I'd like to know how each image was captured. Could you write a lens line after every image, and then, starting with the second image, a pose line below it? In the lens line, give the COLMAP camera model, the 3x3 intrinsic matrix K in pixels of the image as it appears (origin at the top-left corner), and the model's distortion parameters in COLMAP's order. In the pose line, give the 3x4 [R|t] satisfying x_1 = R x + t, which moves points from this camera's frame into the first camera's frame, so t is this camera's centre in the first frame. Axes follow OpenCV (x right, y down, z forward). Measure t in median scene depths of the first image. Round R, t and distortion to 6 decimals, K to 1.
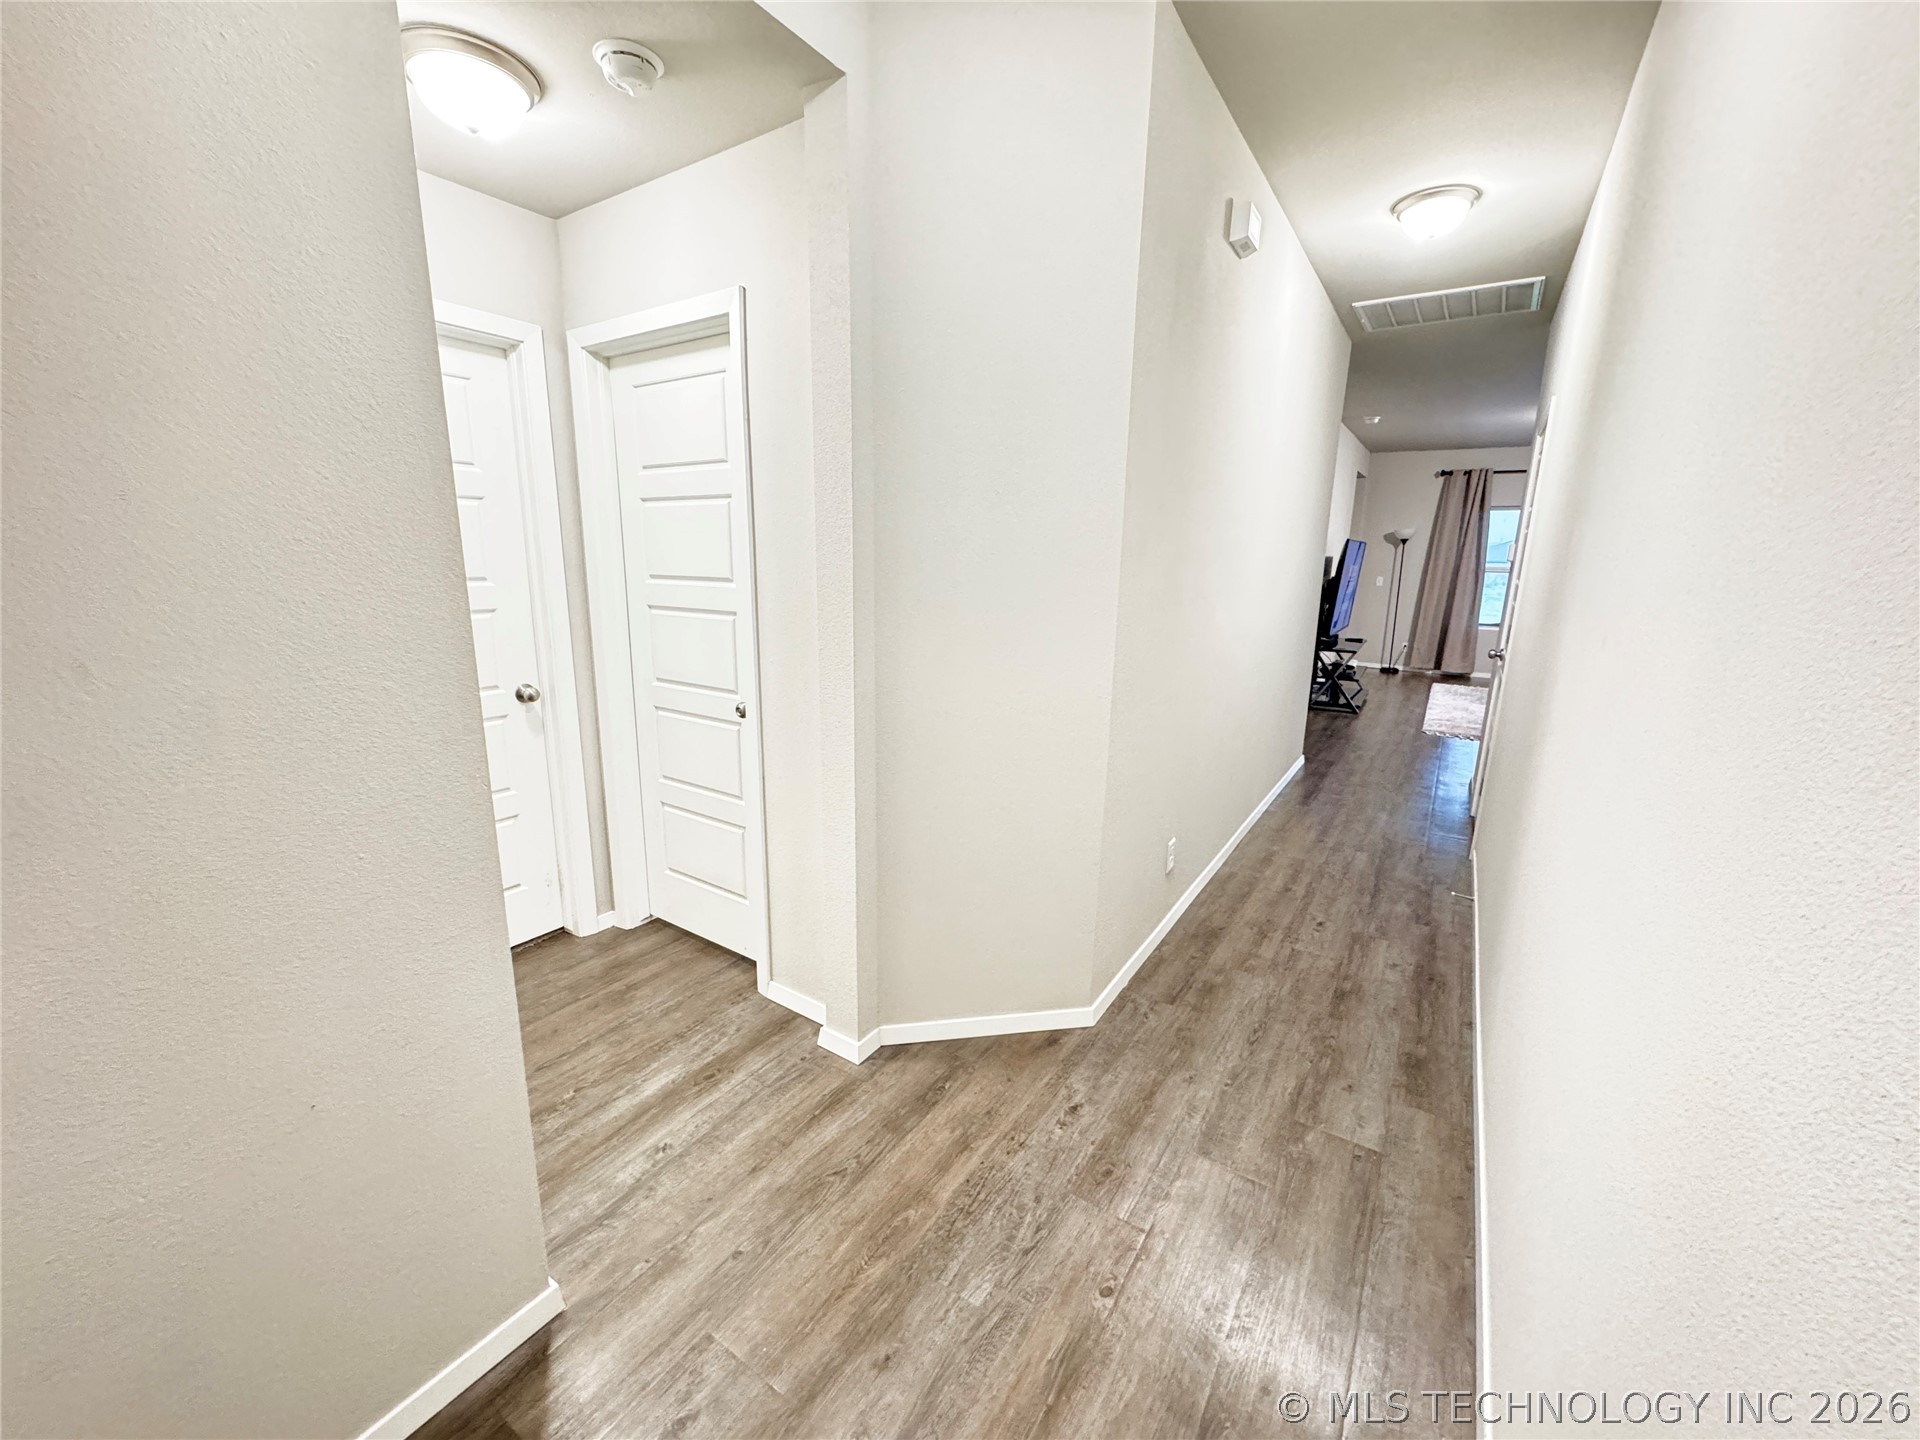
lens RADIAL K [[764.4, 0, 960.0], [0, 764.4, 720.0], [0, 0, 1]] dist [0.000059, -0.000274]
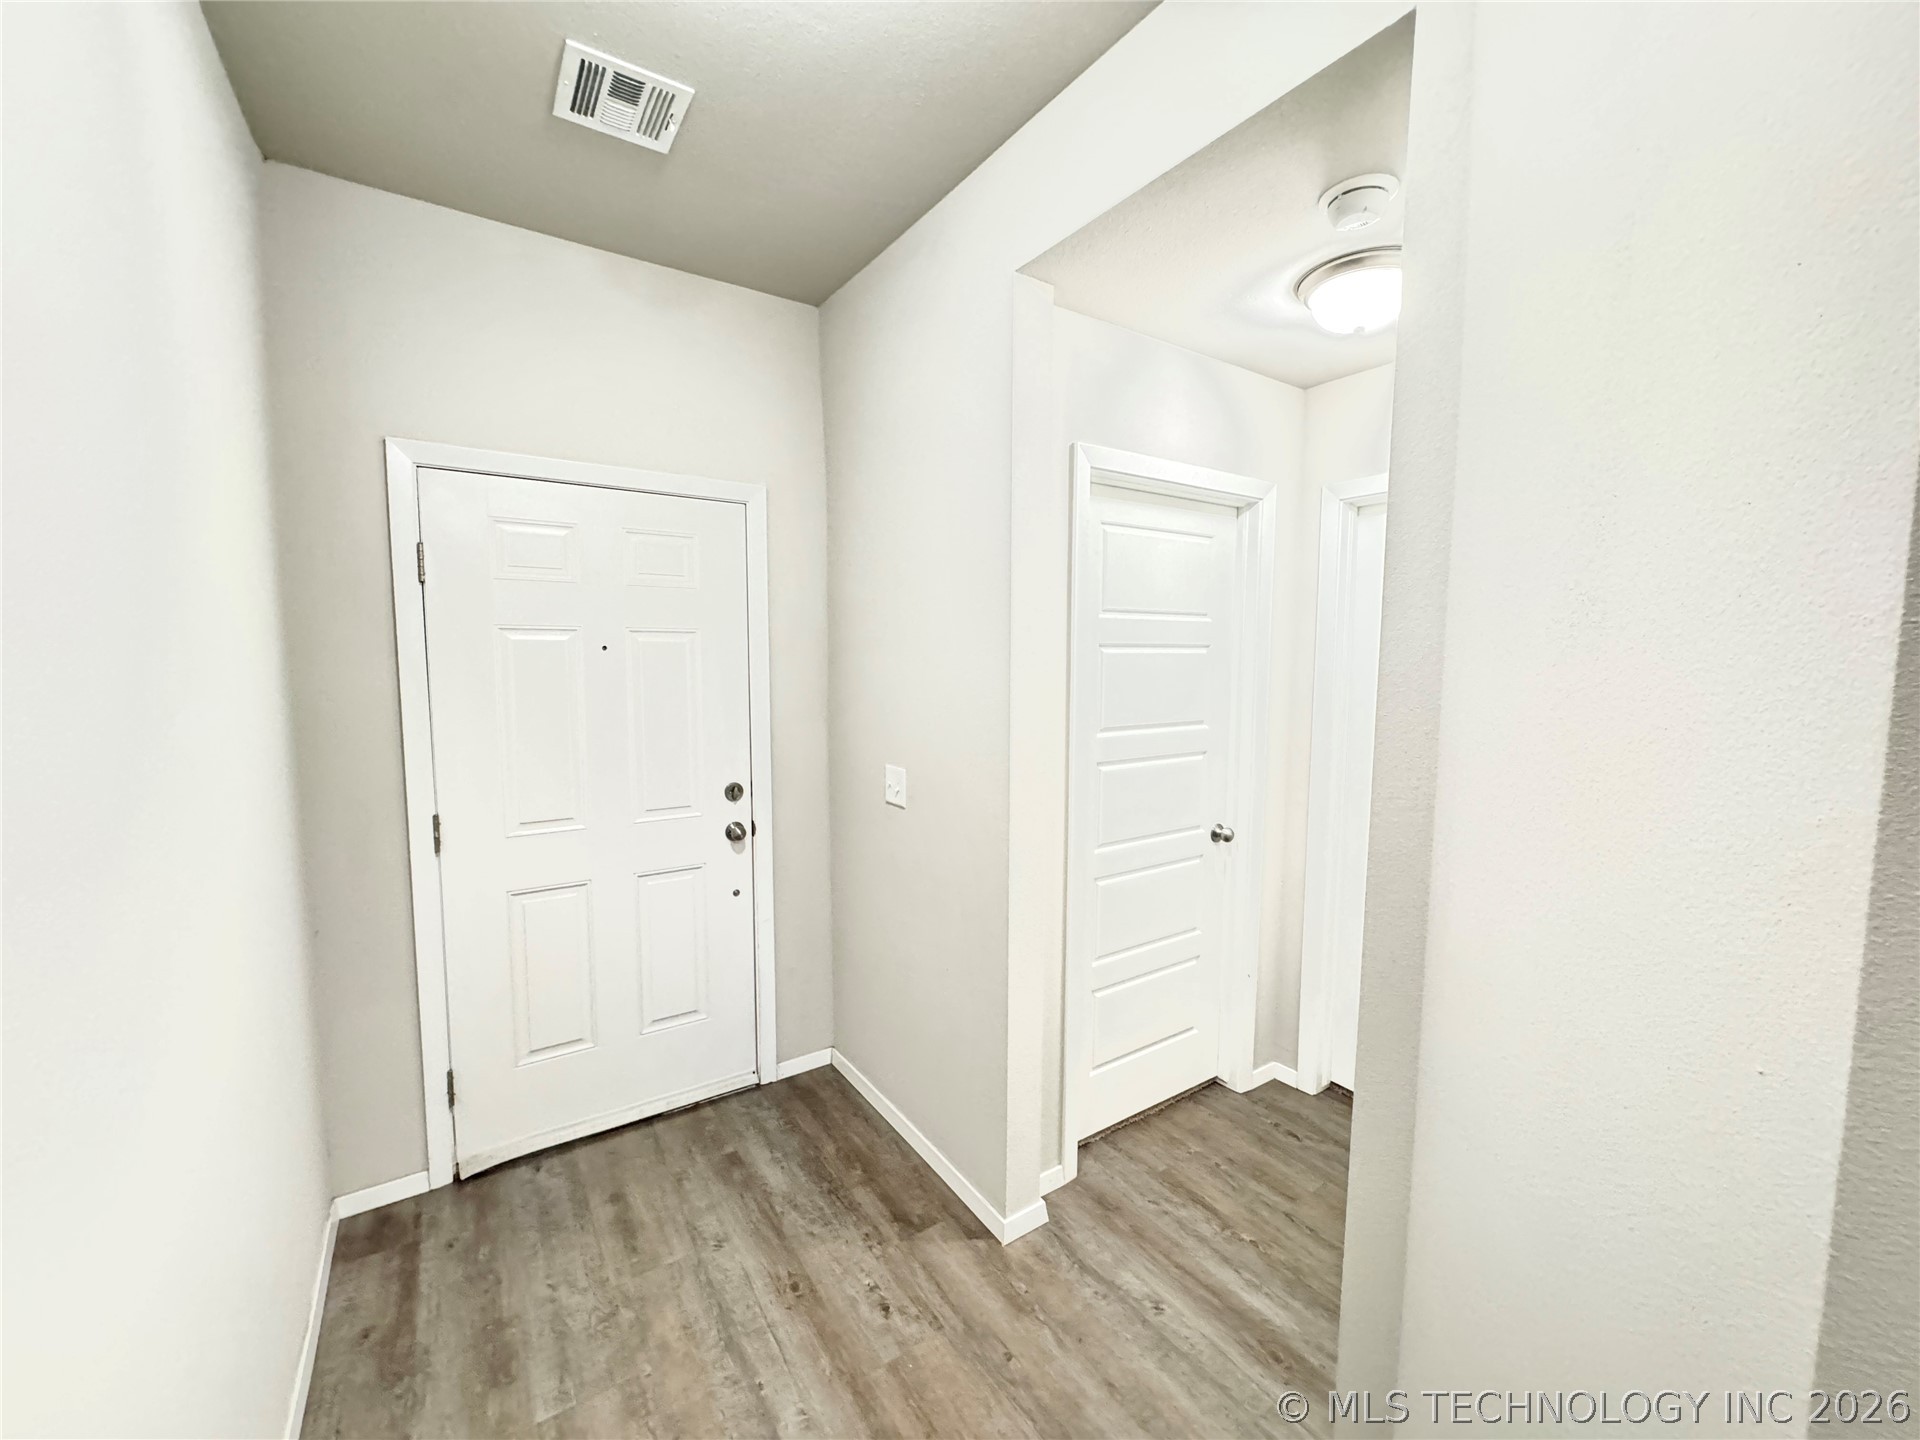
lens RADIAL K [[764.4, 0, 960.0], [0, 764.4, 720.0], [0, 0, 1]] dist [0.000059, -0.000274]
pose [[-0.391312, 0.066678, -0.917839, 0.593133], [-0.205658, 0.965811, 0.157843, -0.285544], [0.896984, 0.250527, -0.364220, 0.994871]]
